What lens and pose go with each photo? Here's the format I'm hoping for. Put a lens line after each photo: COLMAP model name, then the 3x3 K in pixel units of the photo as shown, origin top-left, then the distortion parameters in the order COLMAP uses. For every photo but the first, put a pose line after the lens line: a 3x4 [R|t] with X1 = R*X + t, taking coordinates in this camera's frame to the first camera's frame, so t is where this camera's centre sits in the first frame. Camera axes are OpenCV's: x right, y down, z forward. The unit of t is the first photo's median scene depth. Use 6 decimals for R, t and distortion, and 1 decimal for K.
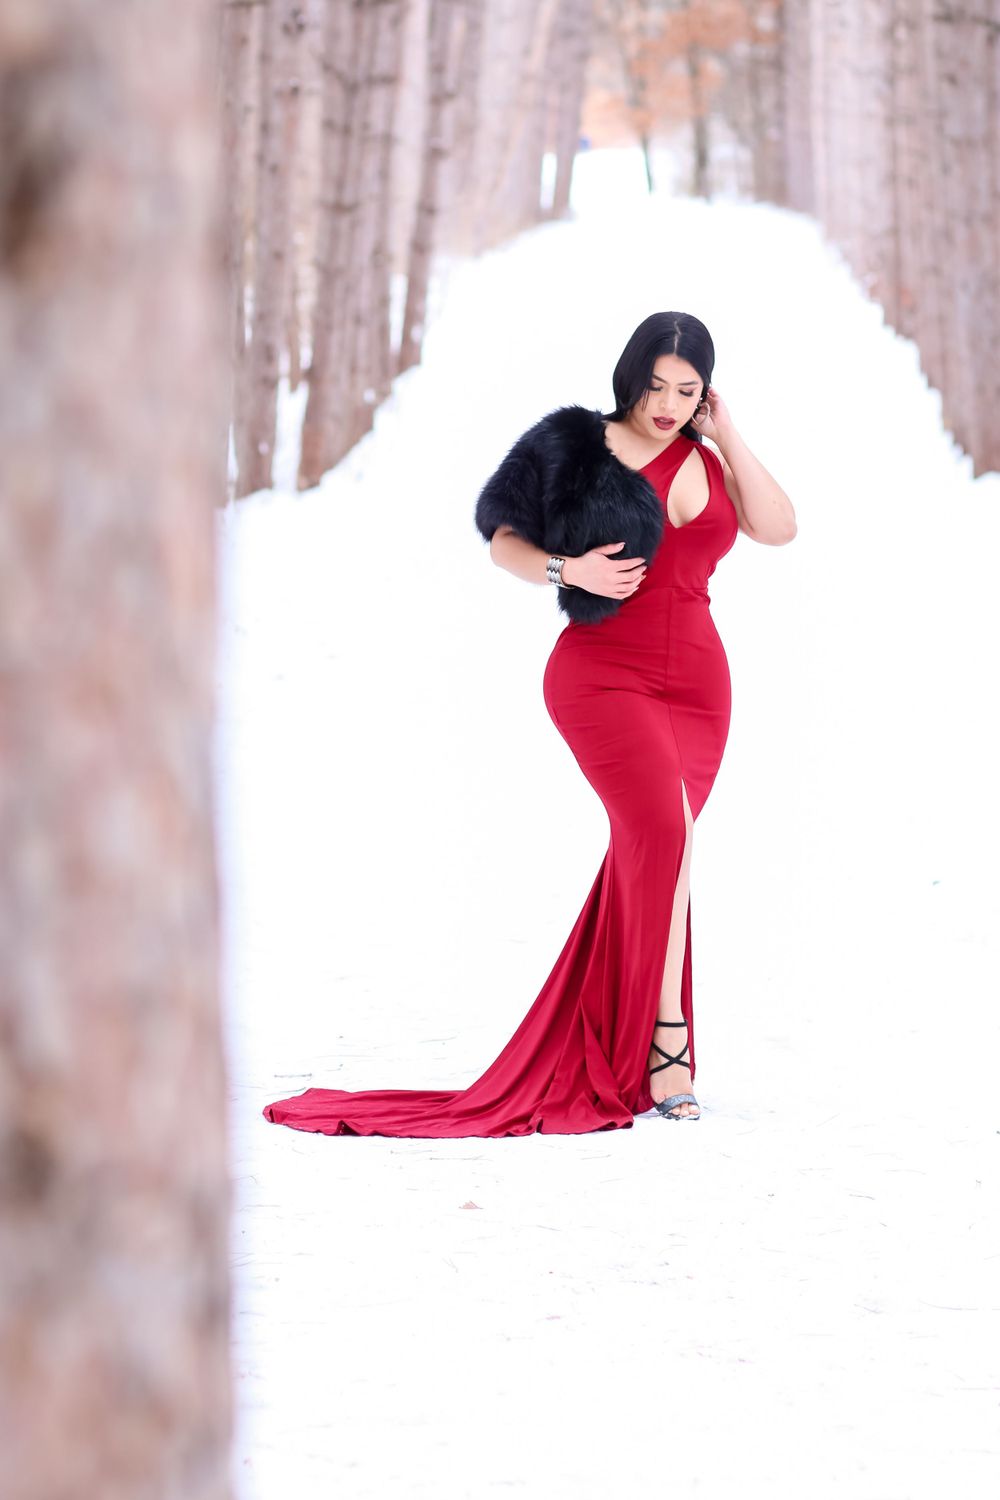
lens RADIAL K [[6193.5, 0, 501.4], [0, 6193.5, 749.3], [0, 0, 1]] dist [-0.149912, 0.000000]
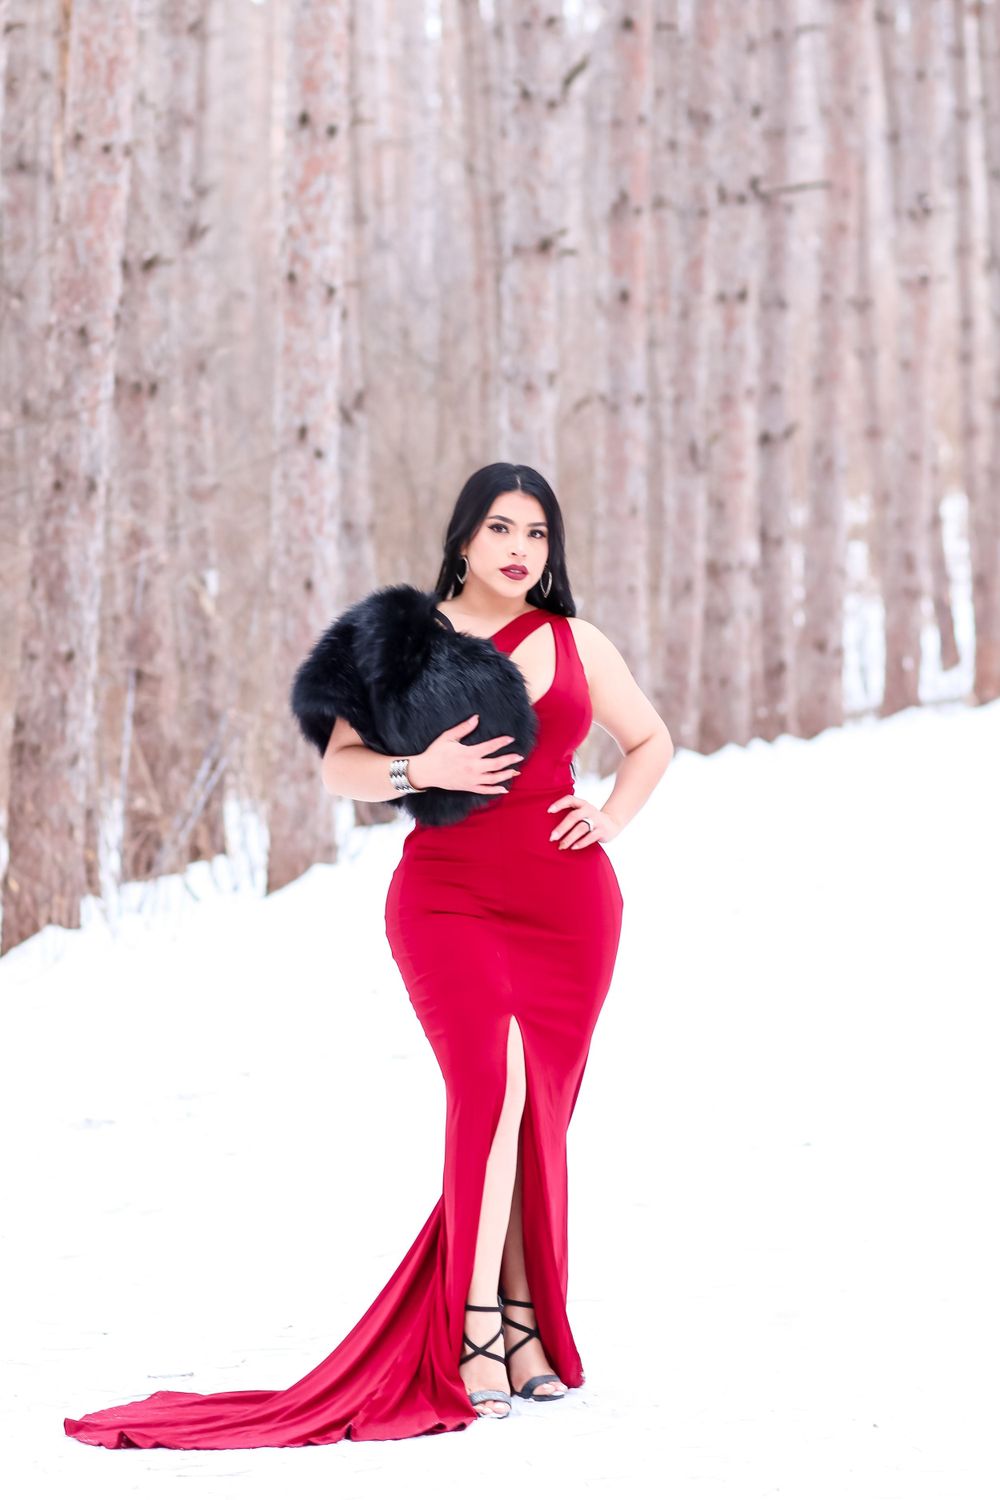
lens RADIAL K [[6193.5, 0, 491.4], [0, 6193.5, 756.5], [0, 0, 1]] dist [-0.149912, 0.000000]
pose [[0.988296, -0.044713, -0.145850, 0.151817], [0.039508, 0.998481, -0.038394, 0.001959], [0.147345, 0.032183, 0.988561, 0.164087]]
